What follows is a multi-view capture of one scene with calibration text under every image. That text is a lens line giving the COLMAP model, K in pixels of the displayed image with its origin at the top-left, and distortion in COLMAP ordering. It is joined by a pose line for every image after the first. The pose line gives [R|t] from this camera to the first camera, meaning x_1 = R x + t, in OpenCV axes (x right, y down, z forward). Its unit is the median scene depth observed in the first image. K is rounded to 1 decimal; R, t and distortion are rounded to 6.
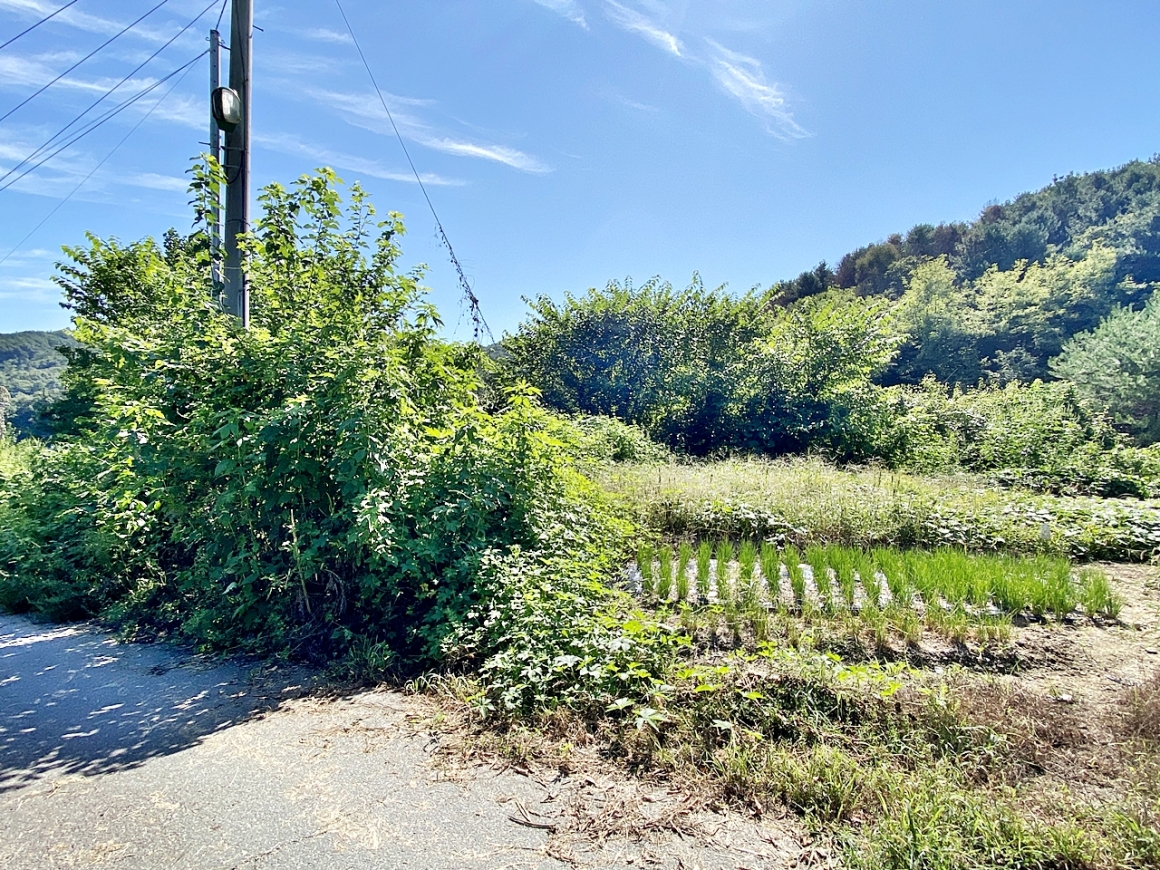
lens RADIAL K [[603.6, 0, 580.0], [0, 603.6, 435.0], [0, 0, 1]] dist [0.022288, -0.018765]
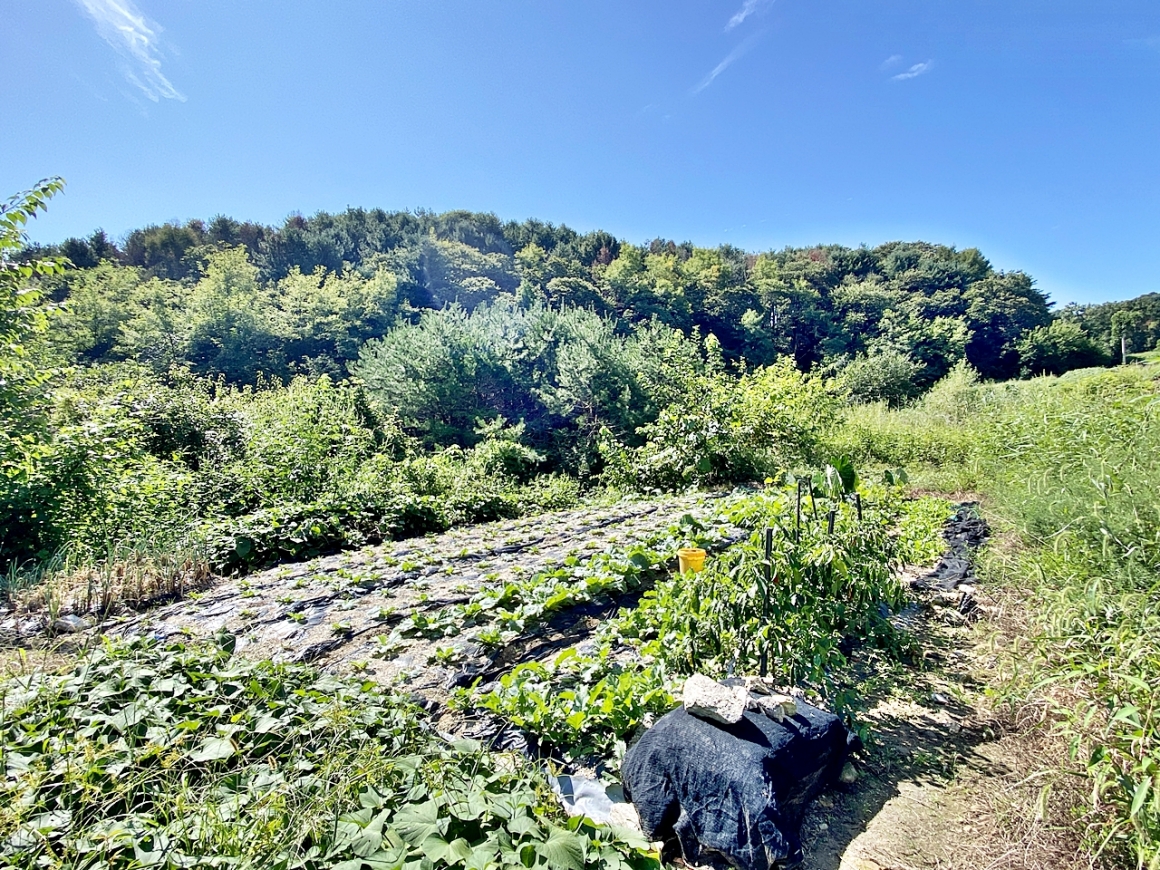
lens RADIAL K [[590.0, 0, 580.0], [0, 590.0, 435.0], [0, 0, 1]] dist [0.096547, -0.109731]
pose [[0.531892, -0.039157, 0.845907, 0.103414], [0.051251, 0.998588, 0.013998, -0.002285], [-0.845260, 0.035908, 0.533147, 0.117694]]
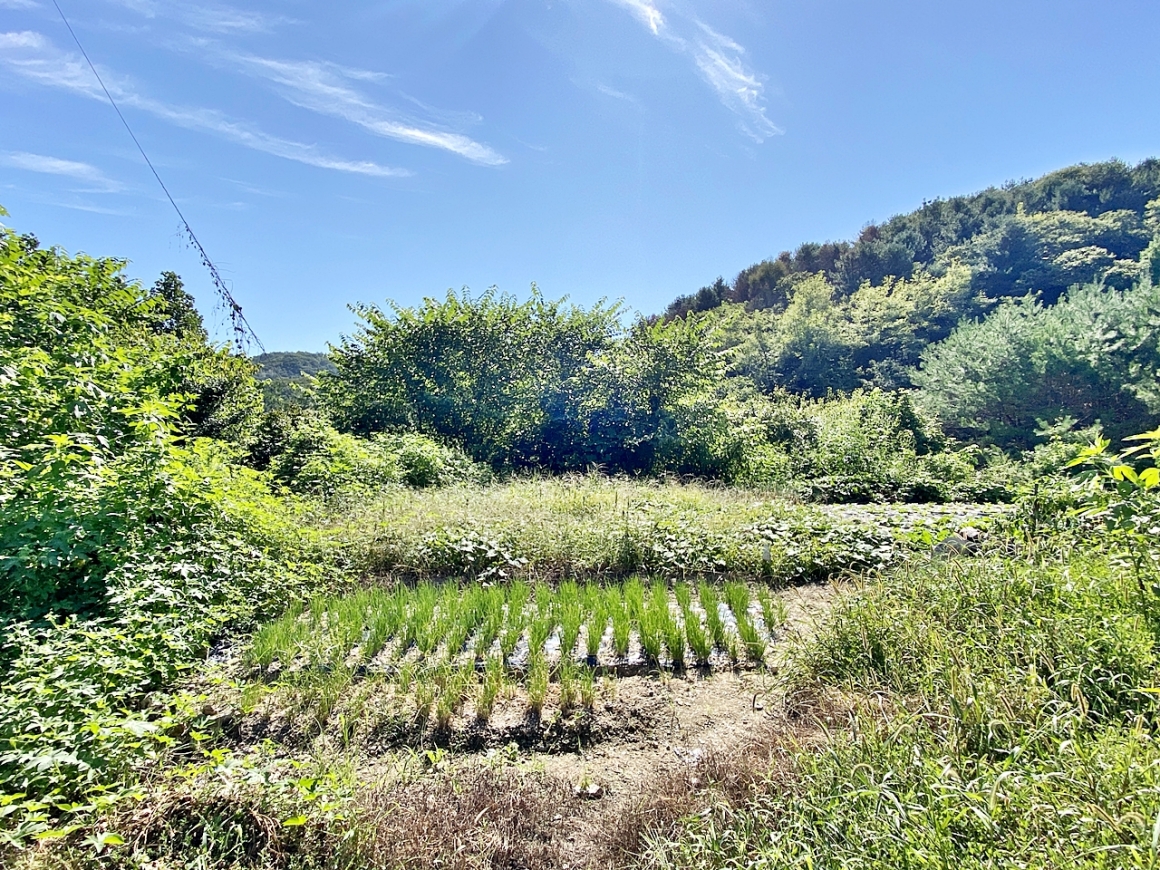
lens RADIAL K [[599.5, 0, 580.0], [0, 599.5, 435.0], [0, 0, 1]] dist [0.039822, -0.038049]
pose [[0.992155, -0.023678, 0.122751, 0.046796], [0.026249, 0.999468, -0.019366, -0.001523], [-0.122228, 0.022436, 0.992248, 0.013105]]
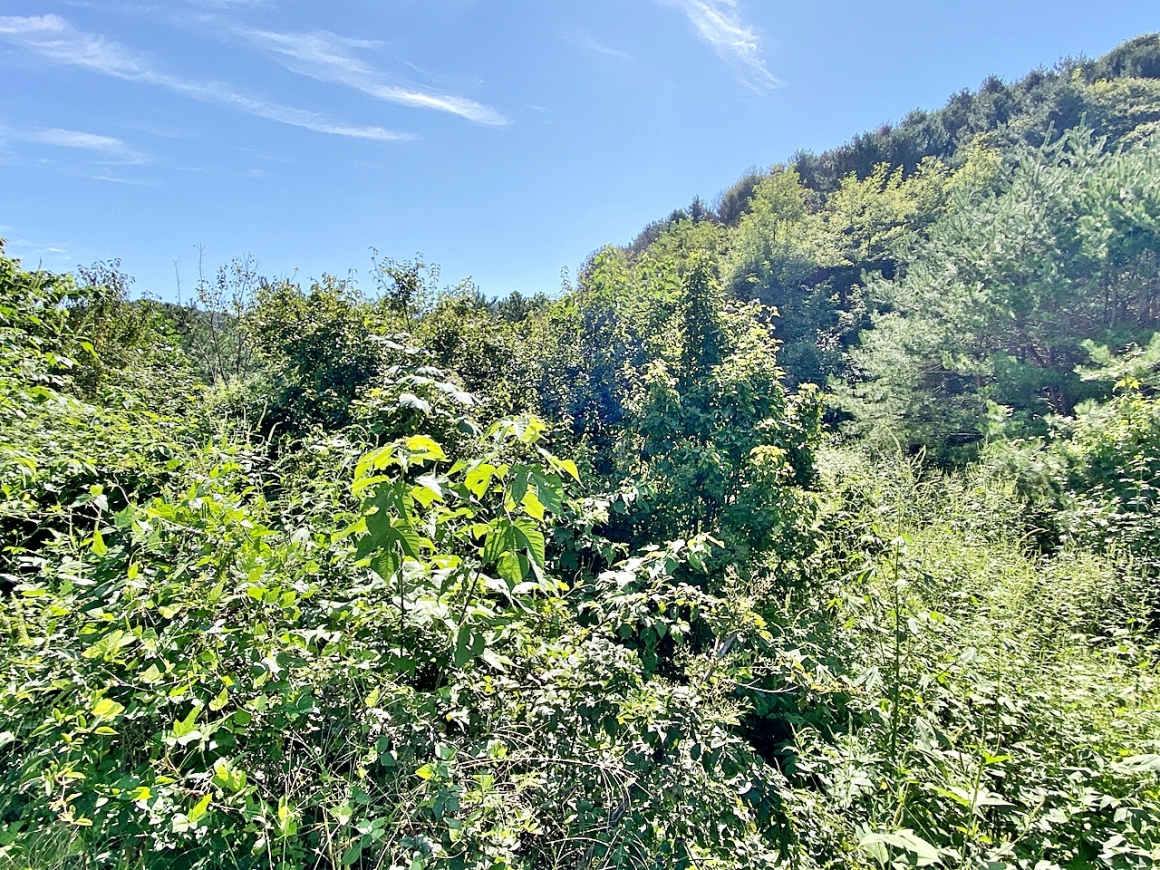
lens RADIAL K [[603.6, 0, 580.0], [0, 603.6, 435.0], [0, 0, 1]] dist [0.022288, -0.018765]
pose [[0.996635, -0.036184, 0.073555, 0.274937], [0.032561, 0.998225, 0.049862, 0.001816], [-0.075229, -0.047299, 0.996044, 0.247190]]
